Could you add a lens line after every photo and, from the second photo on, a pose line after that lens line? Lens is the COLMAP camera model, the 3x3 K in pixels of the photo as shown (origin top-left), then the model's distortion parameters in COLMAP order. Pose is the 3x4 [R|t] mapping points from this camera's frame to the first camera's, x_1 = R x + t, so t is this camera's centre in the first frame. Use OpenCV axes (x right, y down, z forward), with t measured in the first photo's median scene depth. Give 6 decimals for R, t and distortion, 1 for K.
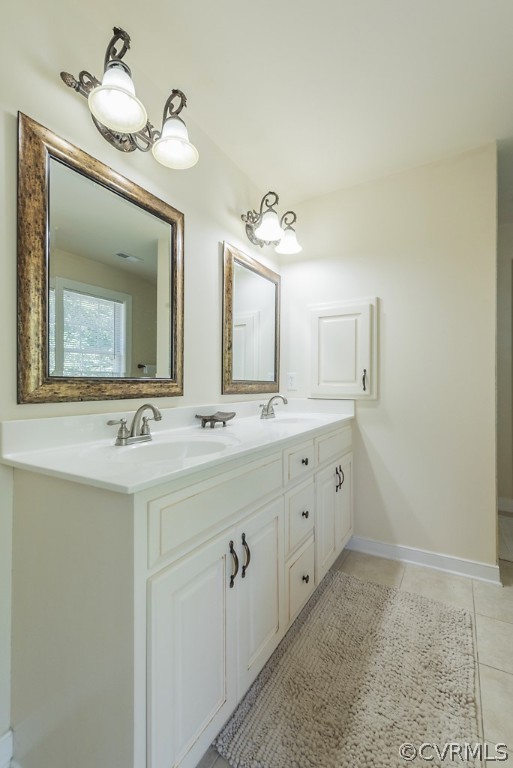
lens RADIAL K [[342.9, 0, 257.5], [0, 342.9, 380.6], [0, 0, 1]] dist [0.016842, -0.006300]
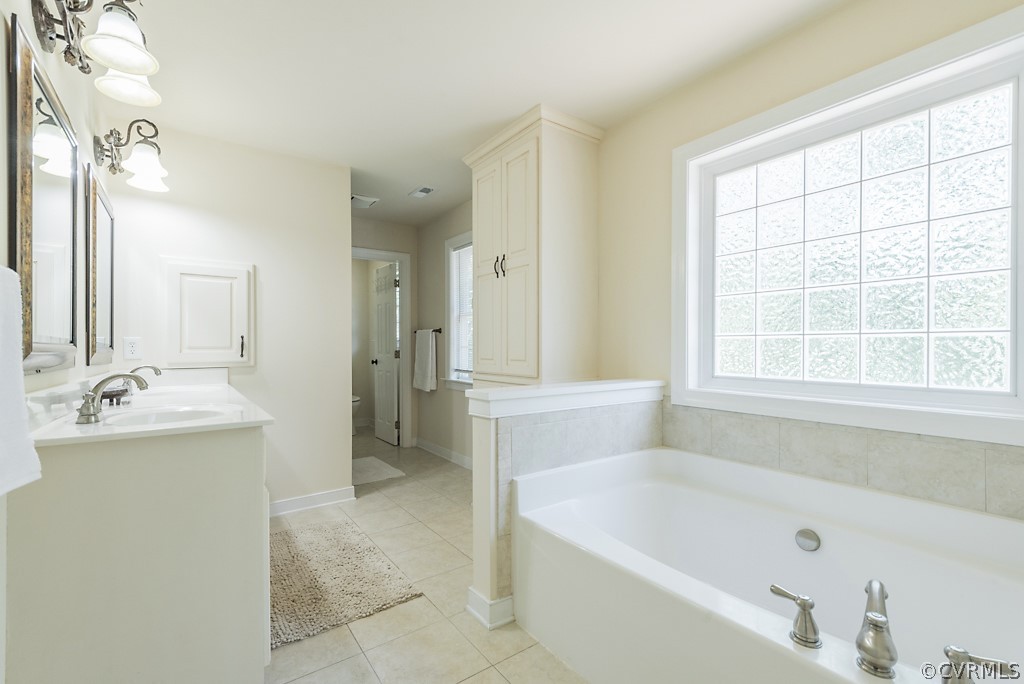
lens RADIAL K [[457.2, 0, 511.8], [0, 457.2, 345.6], [0, 0, 1]] dist [0.016842, -0.006300]
pose [[0.404753, 0.001449, 0.914425, -0.617010], [0.003205, 0.999990, -0.003003, 0.002078], [-0.914421, 0.004147, 0.404744, -0.251962]]
